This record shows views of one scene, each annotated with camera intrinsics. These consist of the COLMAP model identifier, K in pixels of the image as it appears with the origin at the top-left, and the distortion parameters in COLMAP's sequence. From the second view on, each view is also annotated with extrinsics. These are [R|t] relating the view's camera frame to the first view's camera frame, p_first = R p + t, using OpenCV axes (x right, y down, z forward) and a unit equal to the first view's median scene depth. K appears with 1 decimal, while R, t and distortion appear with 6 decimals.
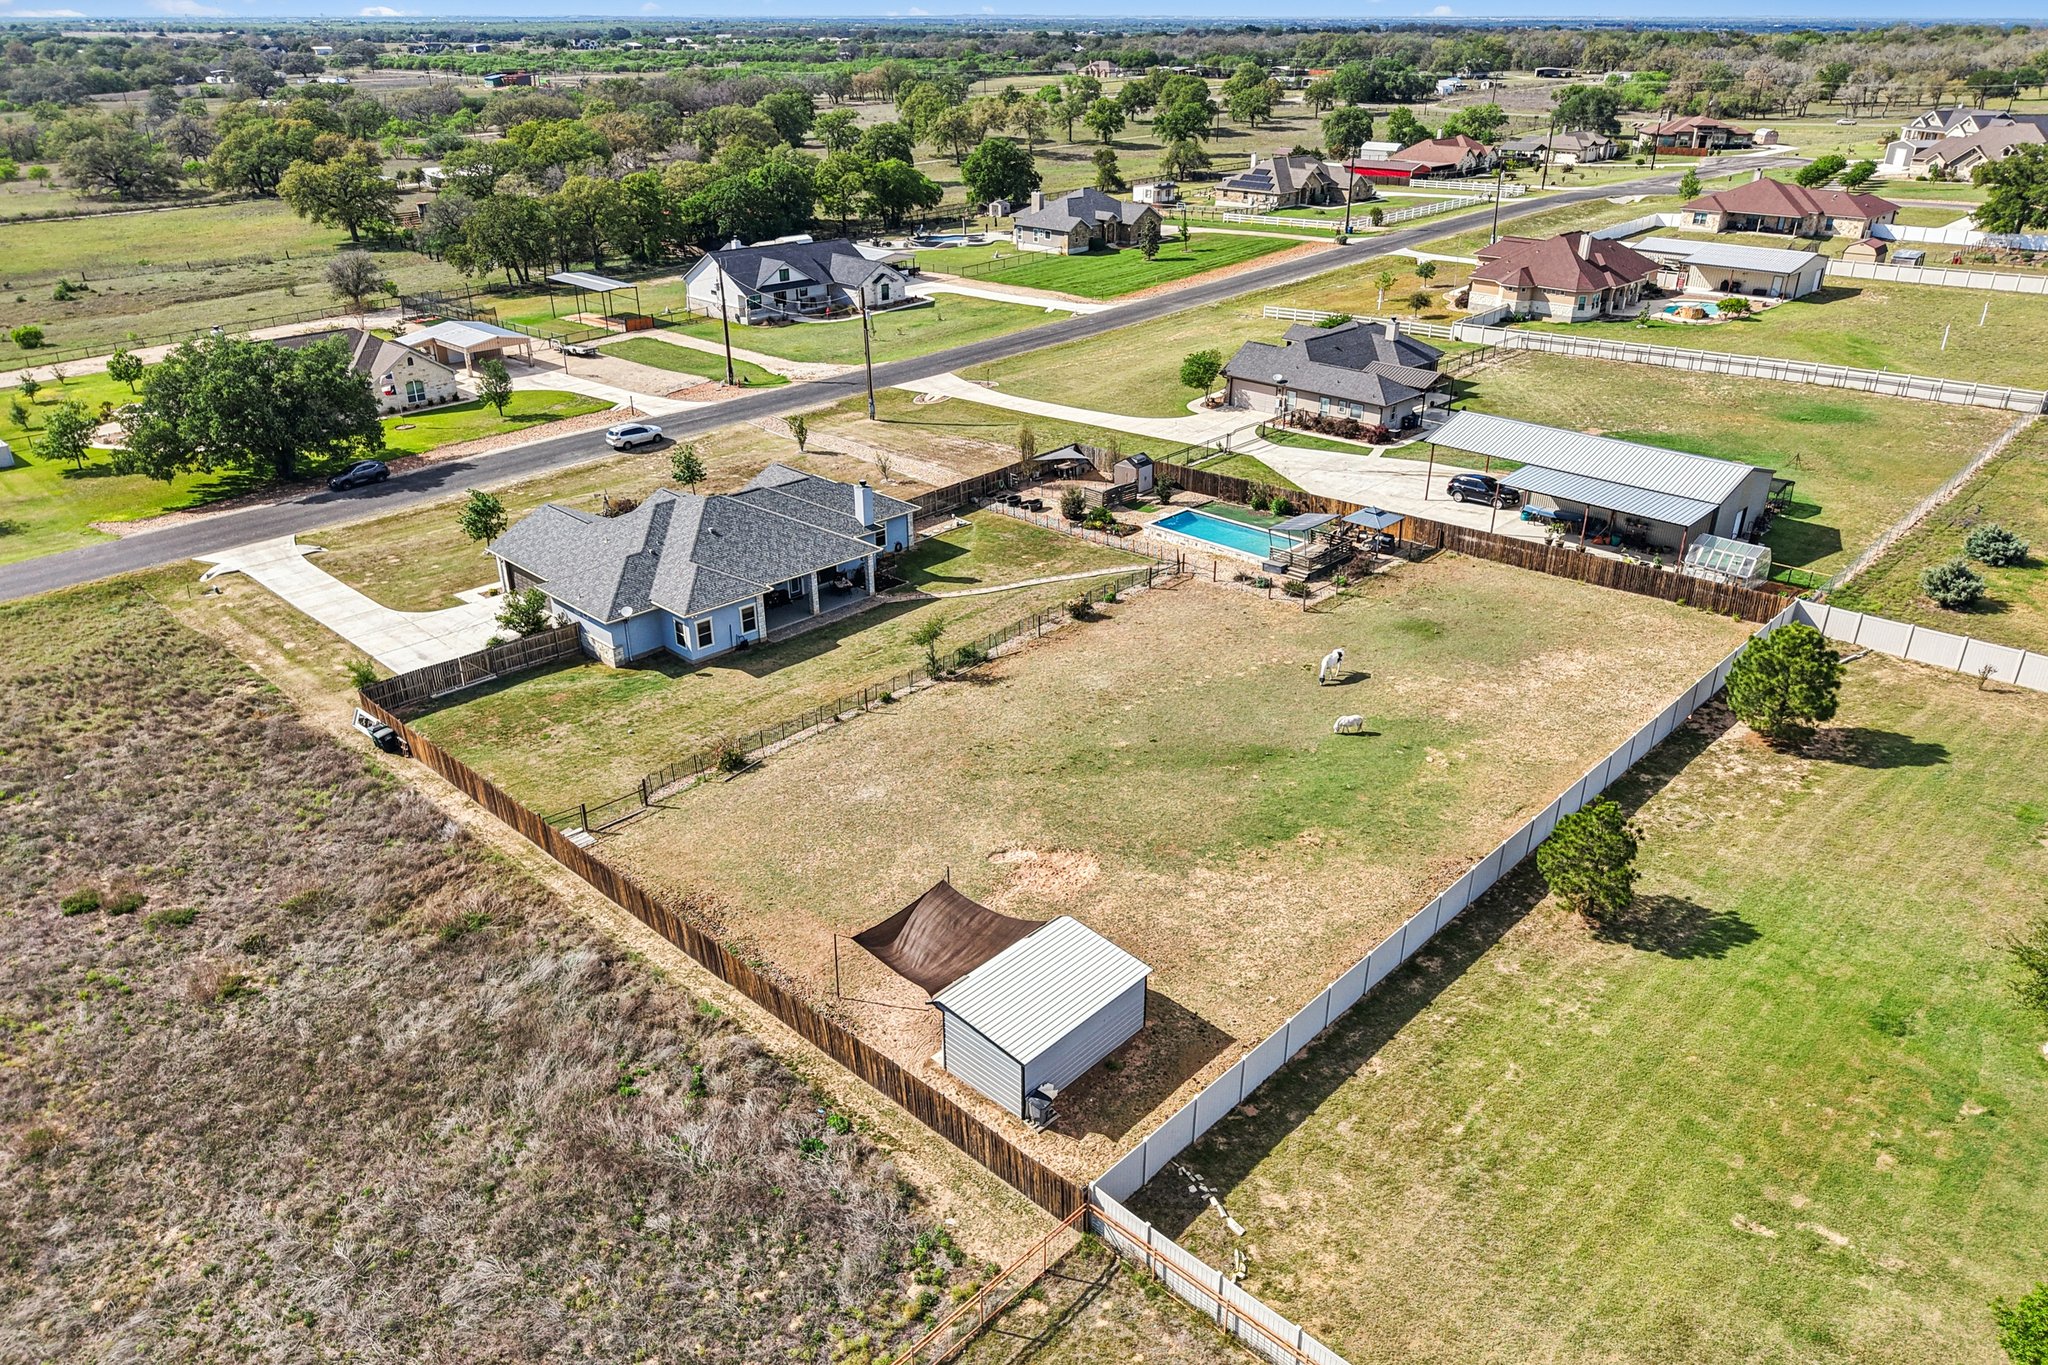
lens RADIAL K [[1365.1, 0, 1024.0], [0, 1365.1, 682.5], [0, 0, 1]] dist [0.033368, -0.044007]
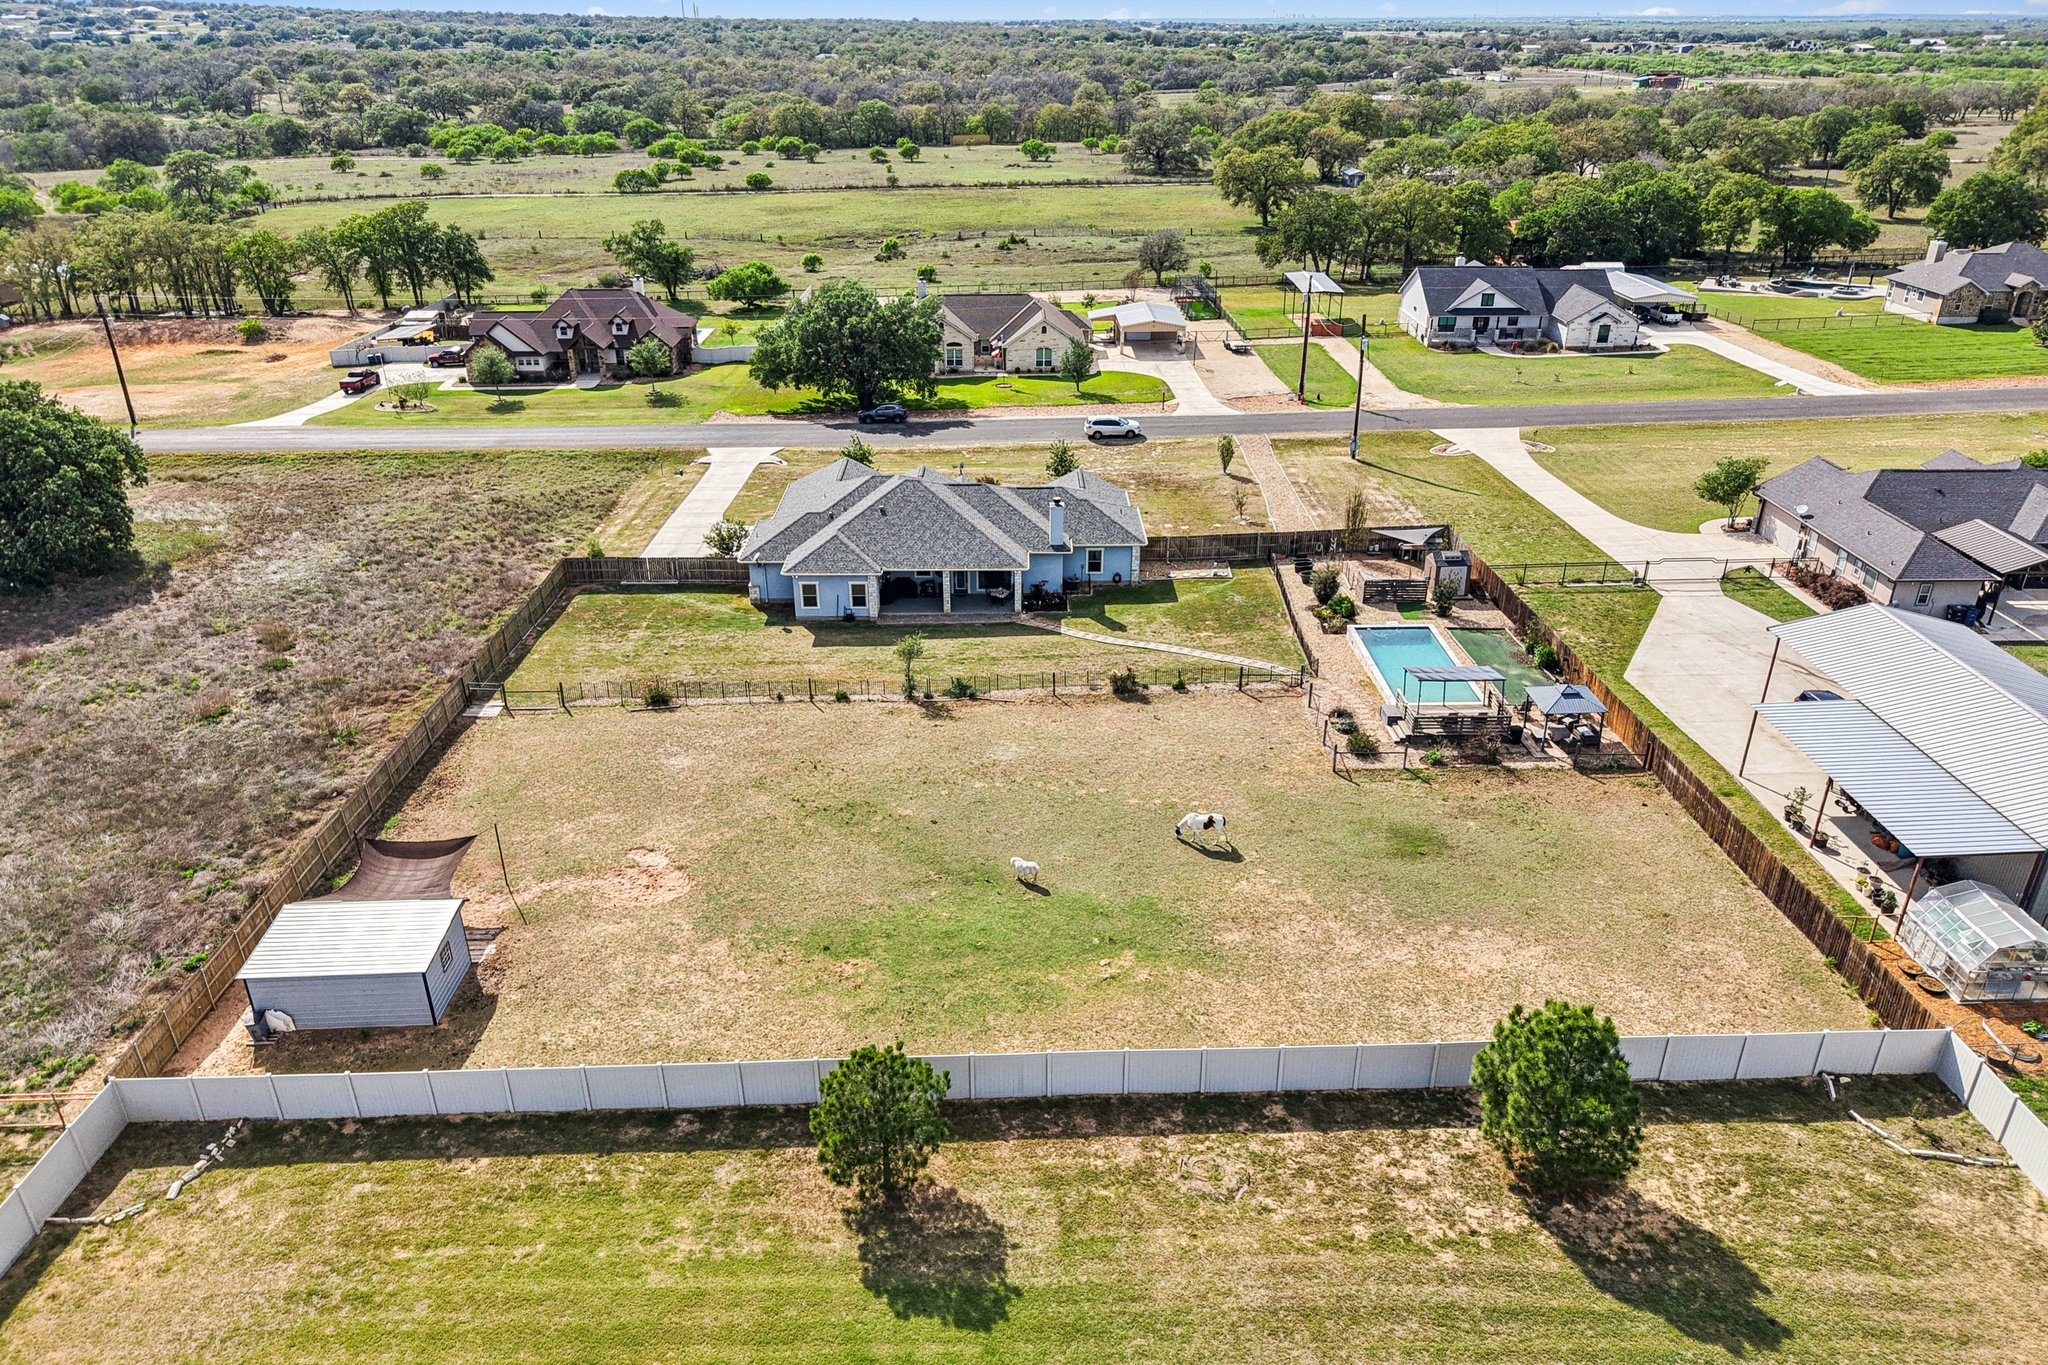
lens RADIAL K [[1365.1, 0, 1024.0], [0, 1365.1, 682.5], [0, 0, 1]] dist [0.033368, -0.044007]
pose [[0.717731, 0.301935, -0.627453, 0.503740], [-0.302438, 0.946839, 0.109673, -0.120743], [0.627211, 0.111050, 0.770892, 0.245357]]
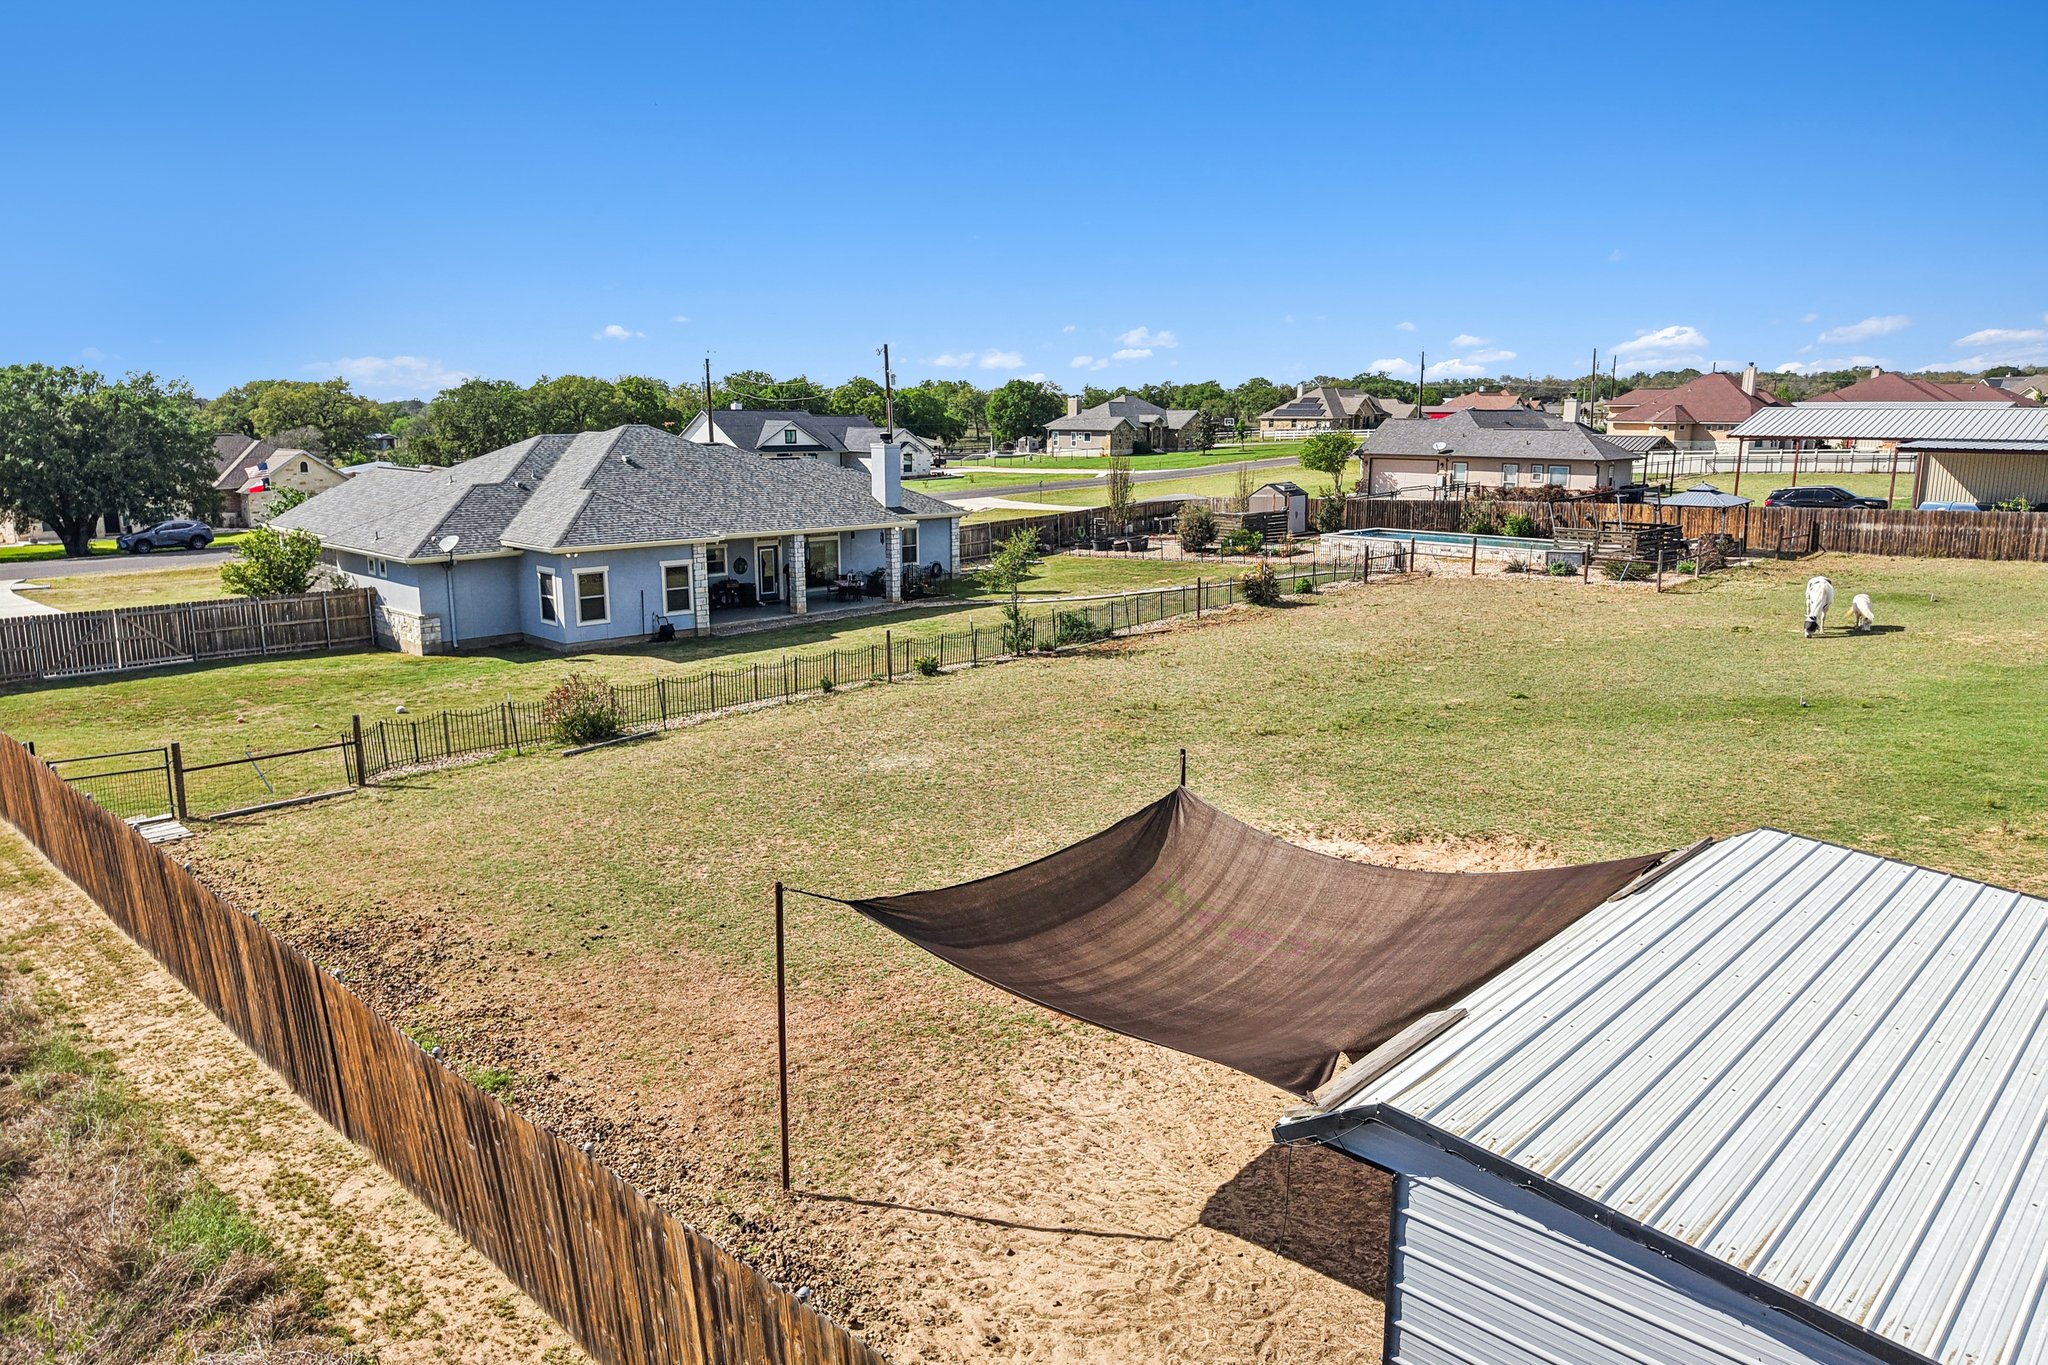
lens RADIAL K [[1365.1, 0, 1024.0], [0, 1365.1, 682.5], [0, 0, 1]] dist [0.033368, -0.044007]
pose [[0.999988, 0.004281, -0.002429, -0.051293], [-0.004741, 0.970286, -0.241914, 0.111715], [0.001321, 0.241923, 0.970295, 0.412022]]
